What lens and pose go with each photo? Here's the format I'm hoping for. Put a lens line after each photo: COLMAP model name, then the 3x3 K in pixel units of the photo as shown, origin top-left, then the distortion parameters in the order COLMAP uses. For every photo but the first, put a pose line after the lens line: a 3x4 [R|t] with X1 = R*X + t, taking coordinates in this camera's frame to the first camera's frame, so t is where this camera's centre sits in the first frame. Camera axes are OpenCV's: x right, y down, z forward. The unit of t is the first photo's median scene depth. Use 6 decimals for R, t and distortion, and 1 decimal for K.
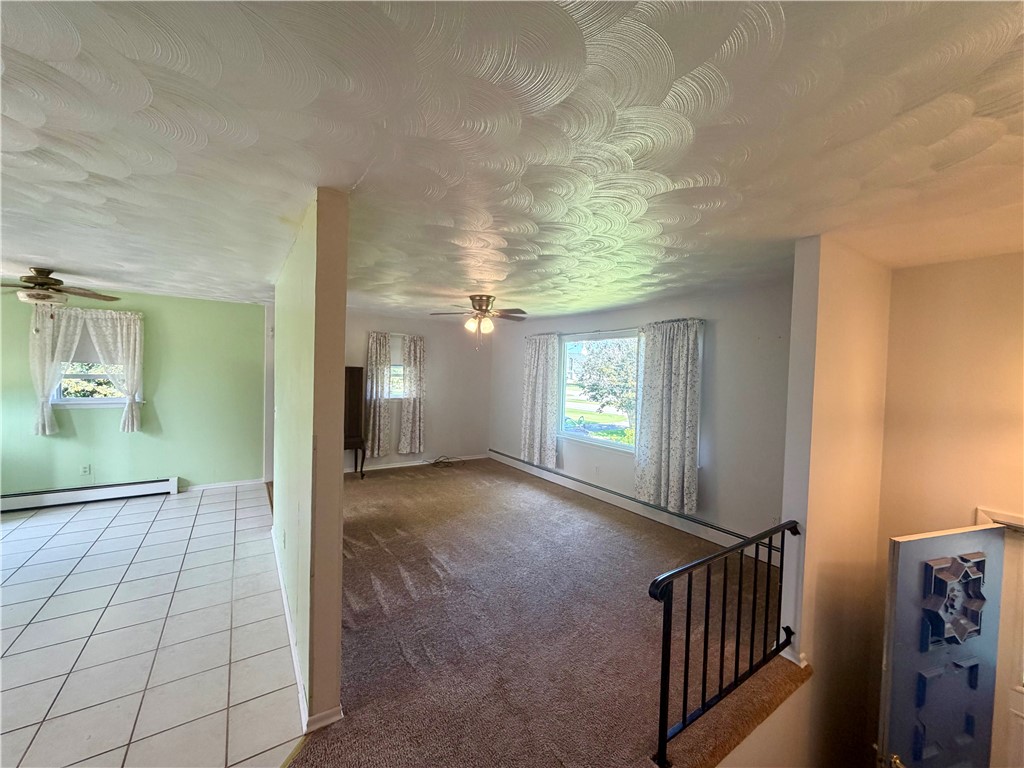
lens RADIAL K [[408.9, 0, 510.9], [0, 408.9, 384.1], [0, 0, 1]] dist [0.002582, 0.000068]
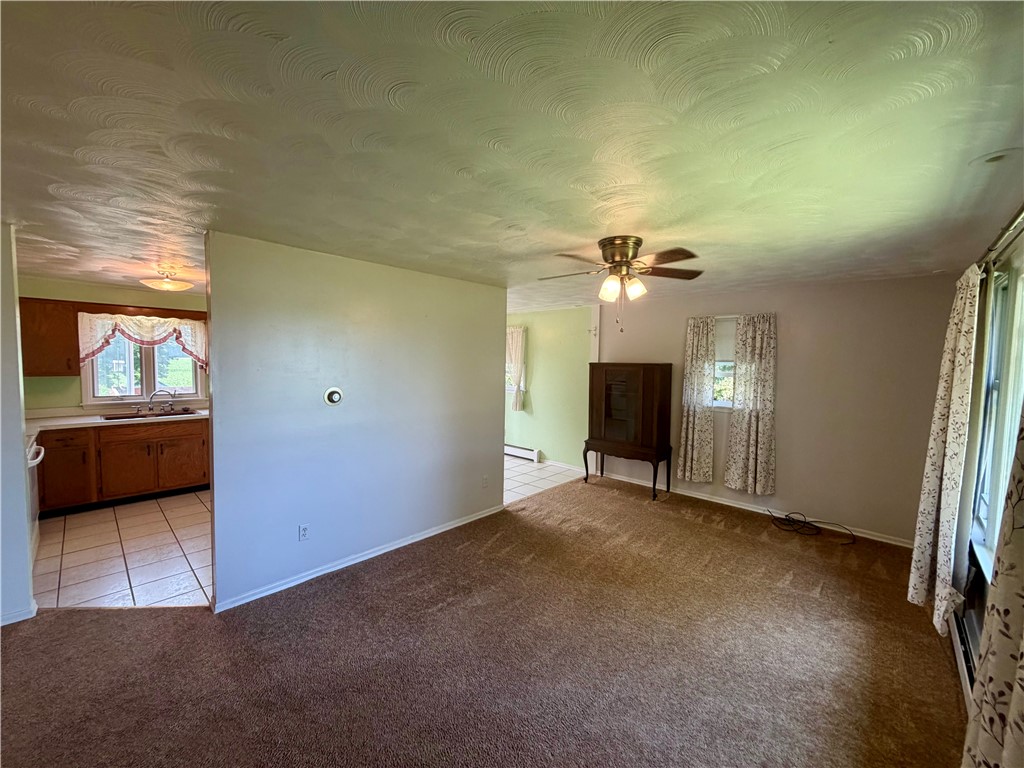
lens RADIAL K [[408.9, 0, 510.9], [0, 408.9, 384.1], [0, 0, 1]] dist [0.002582, 0.000068]
pose [[0.222770, 0.031386, -0.974366, 0.457853], [-0.043203, 0.998817, 0.022296, -0.007461], [0.973913, 0.037129, 0.223862, 0.671019]]
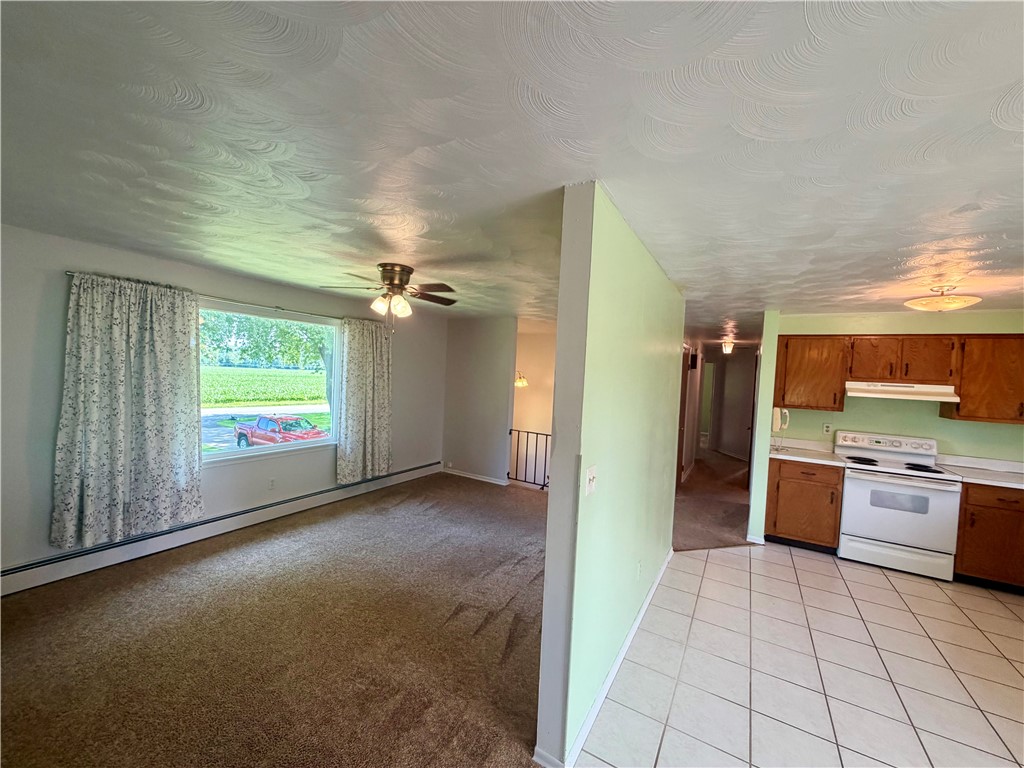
lens RADIAL K [[408.9, 0, 510.9], [0, 408.9, 384.1], [0, 0, 1]] dist [0.002582, 0.000068]
pose [[-0.432902, -0.075562, 0.898268, -0.741459], [-0.029938, 0.997136, 0.069450, -0.052427], [-0.900944, 0.003172, -0.433925, 1.016188]]
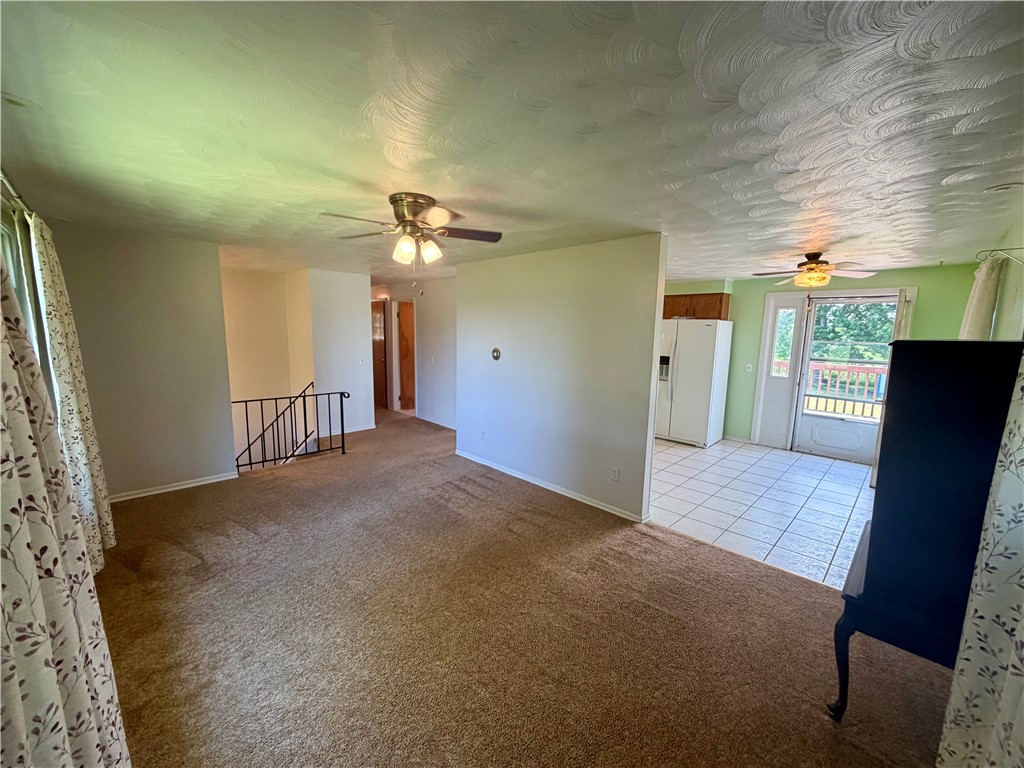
lens RADIAL K [[408.9, 0, 510.9], [0, 408.9, 384.1], [0, 0, 1]] dist [0.002582, 0.000068]
pose [[-0.980056, -0.018624, -0.197849, -0.058327], [-0.052605, 0.984396, 0.167918, -0.053997], [0.191635, 0.174977, -0.965743, 1.469870]]
